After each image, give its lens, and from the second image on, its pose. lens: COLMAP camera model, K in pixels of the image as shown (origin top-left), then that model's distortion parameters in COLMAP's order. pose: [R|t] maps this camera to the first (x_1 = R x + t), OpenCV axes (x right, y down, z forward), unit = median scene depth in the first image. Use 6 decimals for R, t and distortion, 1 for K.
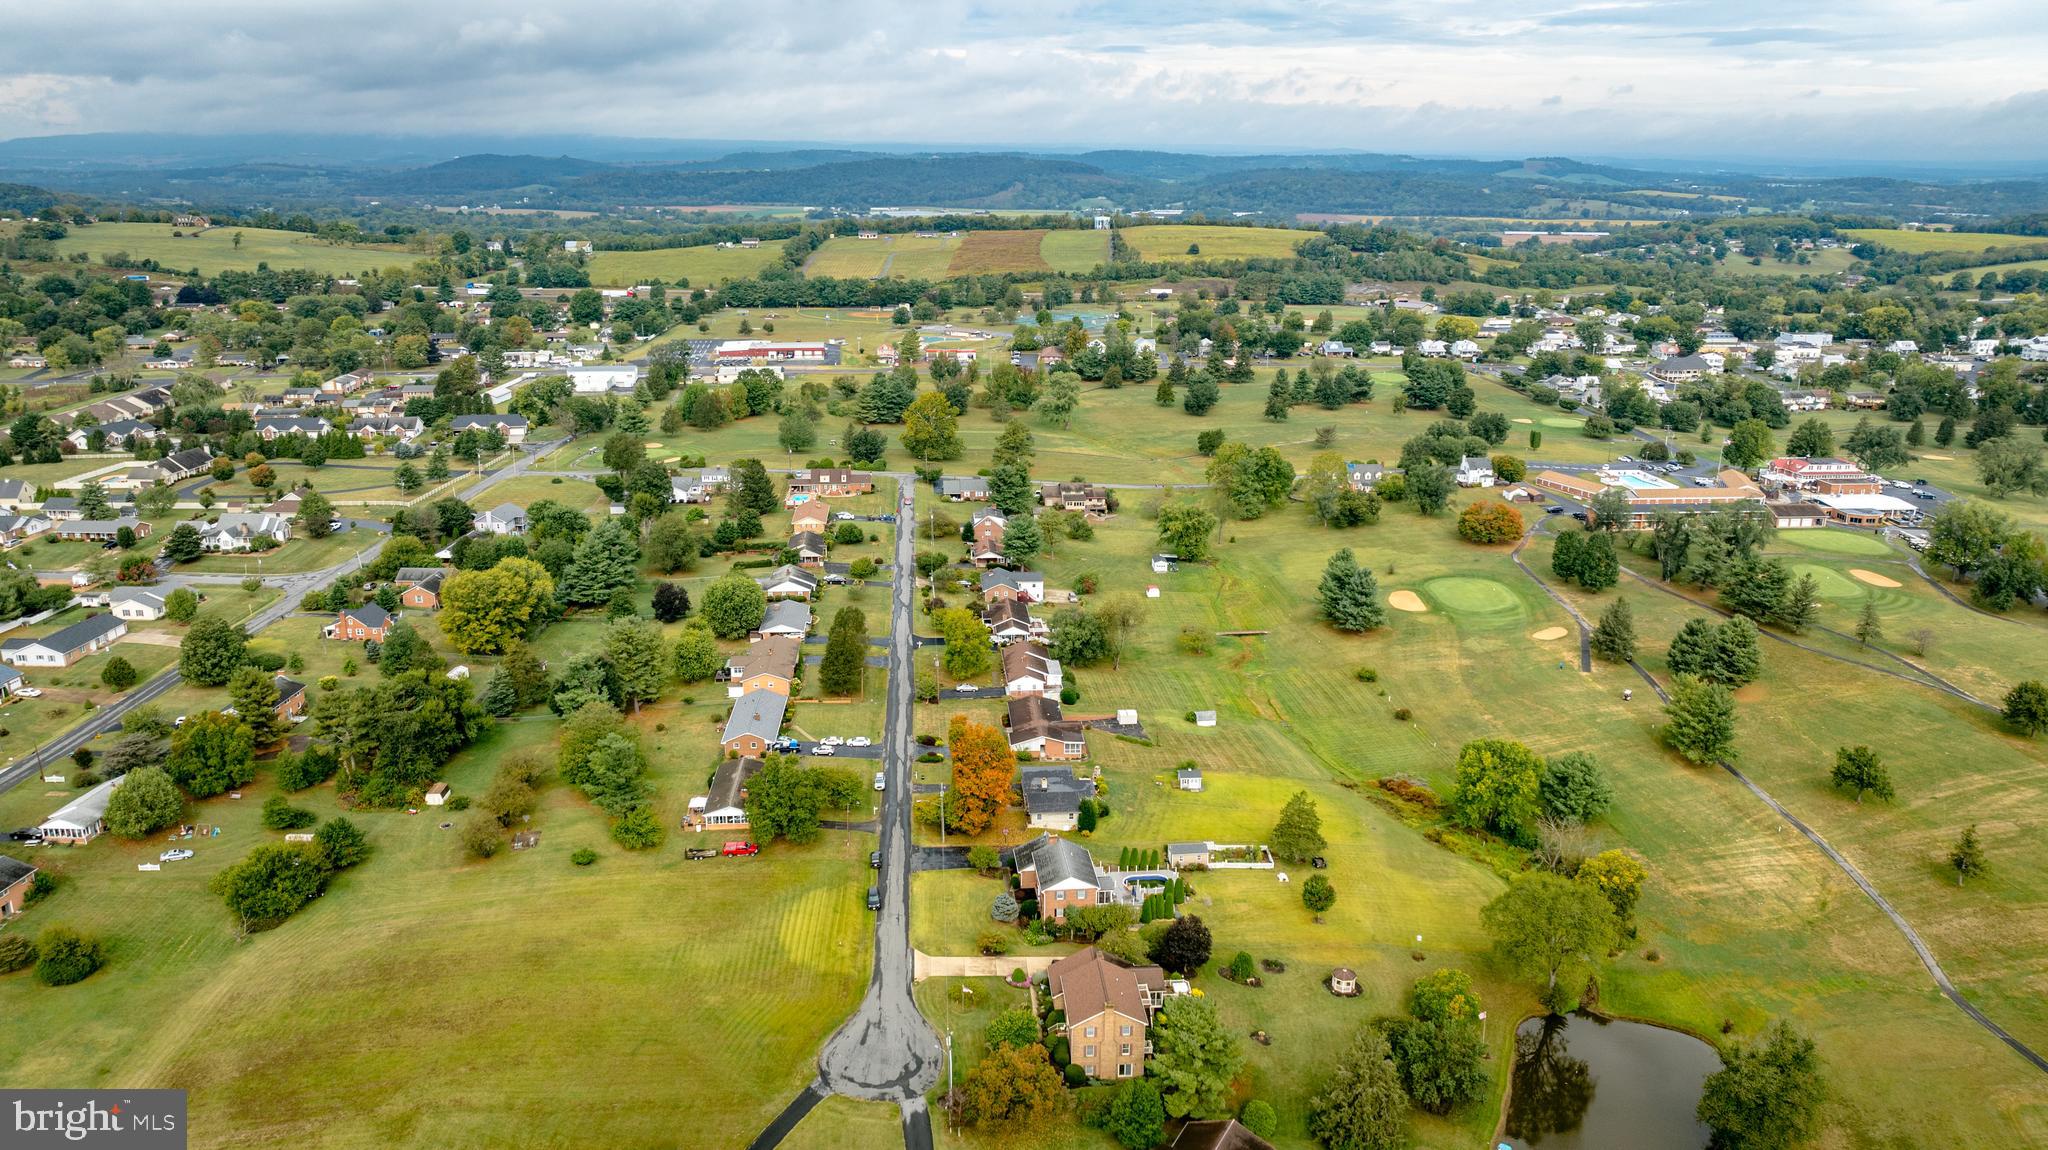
lens RADIAL K [[1446.2, 0, 1025.1], [0, 1446.2, 573.3], [0, 0, 1]] dist [-0.029586, 0.024615]
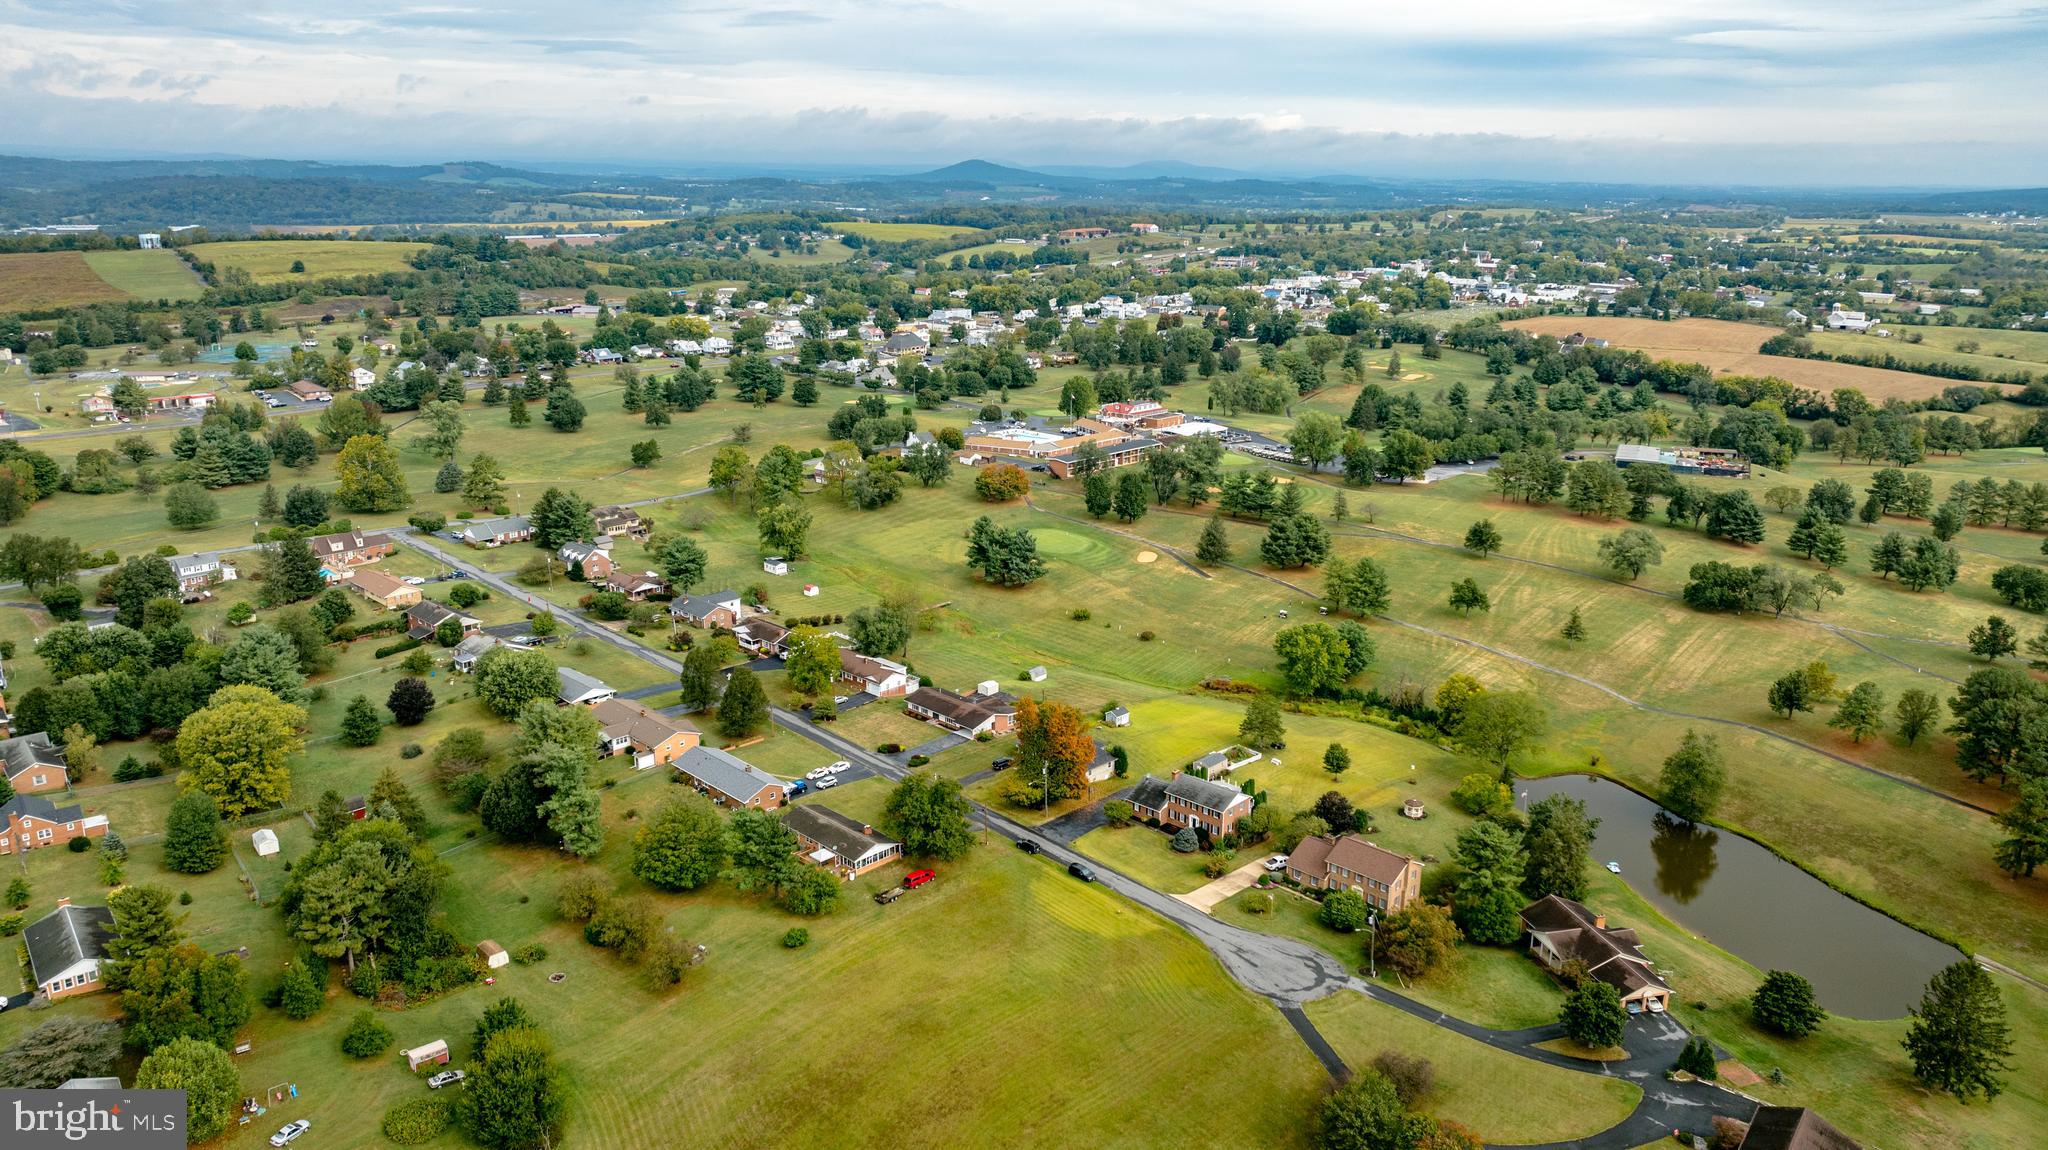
lens RADIAL K [[1446.2, 0, 1024.9], [0, 1446.2, 576.1], [0, 0, 1]] dist [-0.029586, 0.024615]
pose [[0.751481, -0.180108, 0.634695, -0.146556], [0.180543, 0.981434, 0.064738, -0.011905], [-0.634572, 0.065940, 0.770046, 0.038751]]
